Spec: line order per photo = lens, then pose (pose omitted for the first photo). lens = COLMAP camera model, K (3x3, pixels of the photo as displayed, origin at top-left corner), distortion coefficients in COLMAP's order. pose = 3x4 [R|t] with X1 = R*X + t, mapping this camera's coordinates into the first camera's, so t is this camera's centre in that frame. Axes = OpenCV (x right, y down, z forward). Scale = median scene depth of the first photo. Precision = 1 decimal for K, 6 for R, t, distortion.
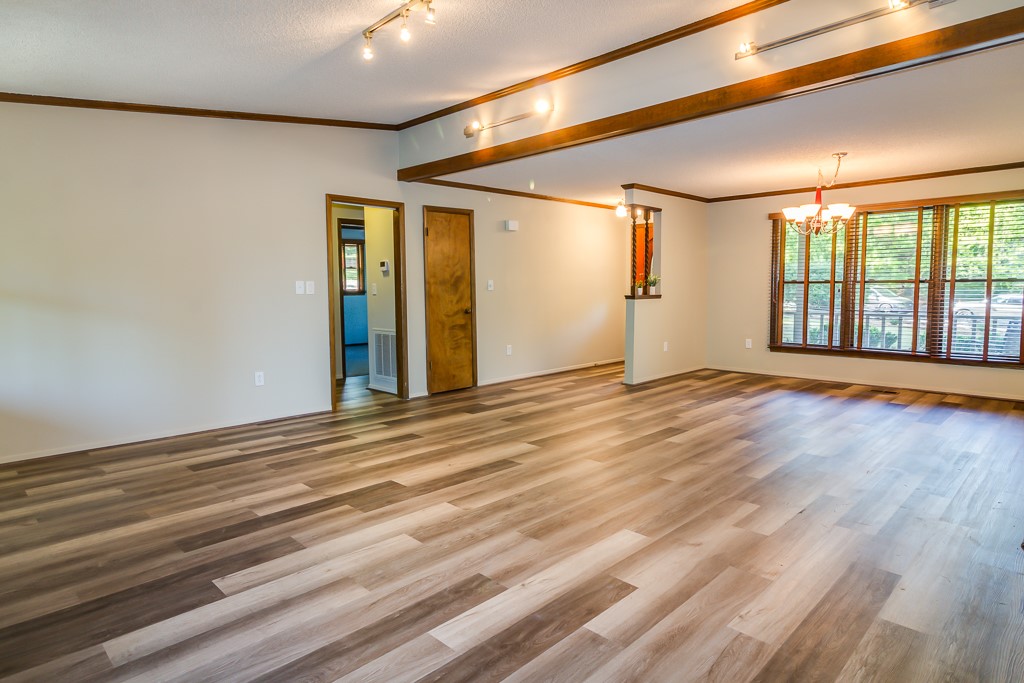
lens RADIAL K [[574.8, 0, 506.8], [0, 574.8, 335.0], [0, 0, 1]] dist [0.006877, 0.001597]
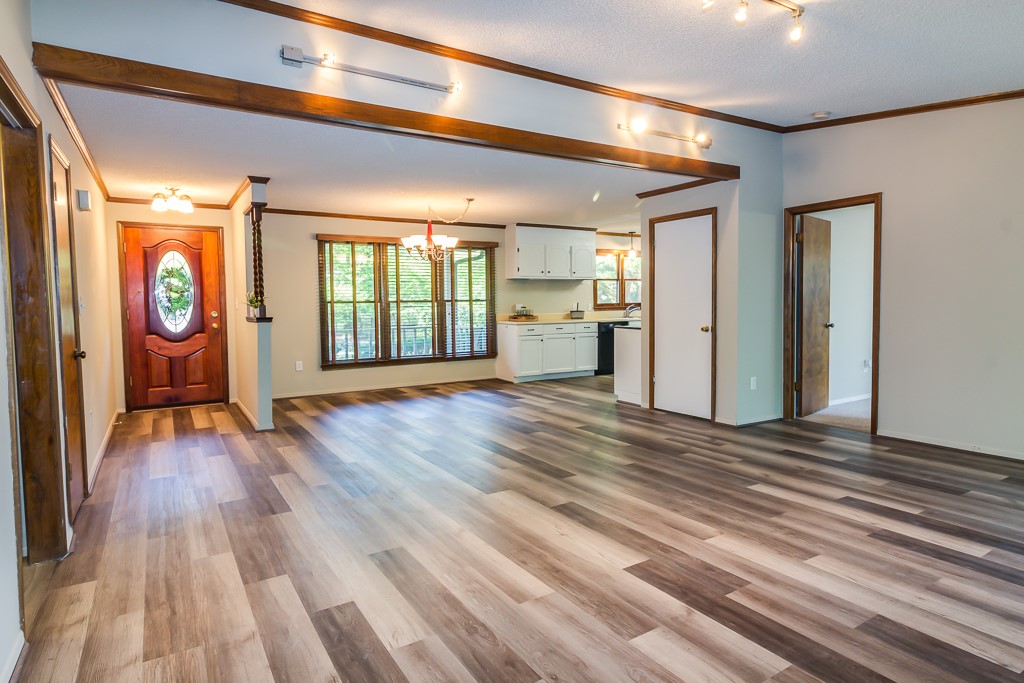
lens RADIAL K [[574.8, 0, 507.0], [0, 574.8, 335.7], [0, 0, 1]] dist [0.006877, 0.001597]
pose [[0.224086, -0.053119, 0.973121, -0.533858], [0.091314, 0.995265, 0.033301, -0.043295], [-0.970282, 0.081397, 0.227876, 0.554191]]
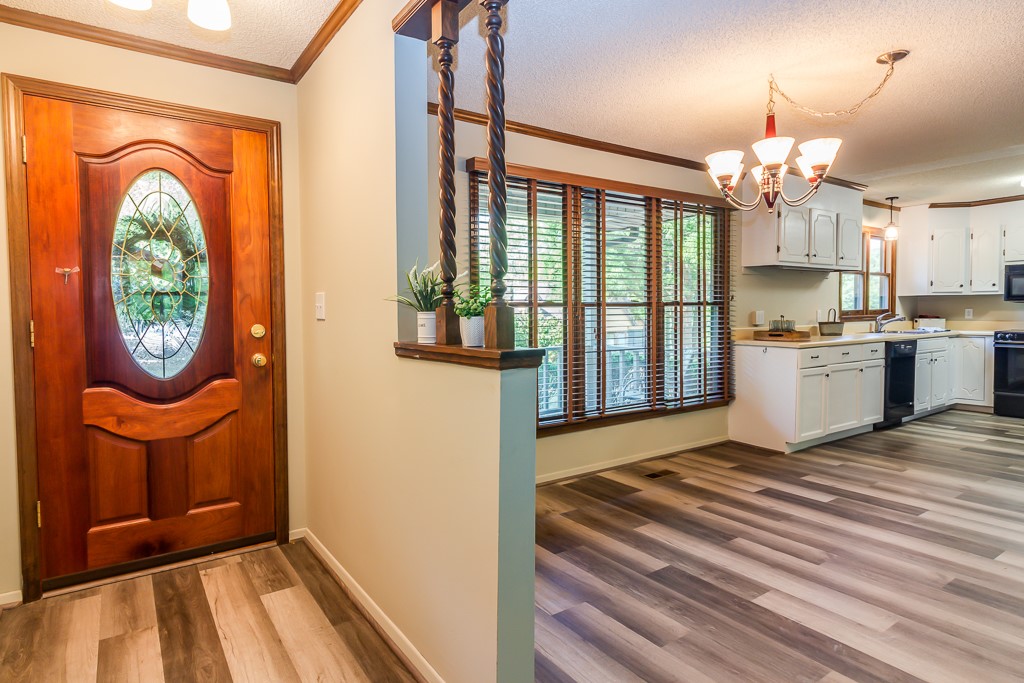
lens RADIAL K [[574.8, 0, 513.8], [0, 574.8, 334.6], [0, 0, 1]] dist [0.006877, 0.001597]
pose [[0.167242, -0.036050, 0.985257, -0.003977], [0.090369, 0.995685, 0.021092, -0.087192], [-0.981766, 0.085509, 0.169778, 1.066379]]
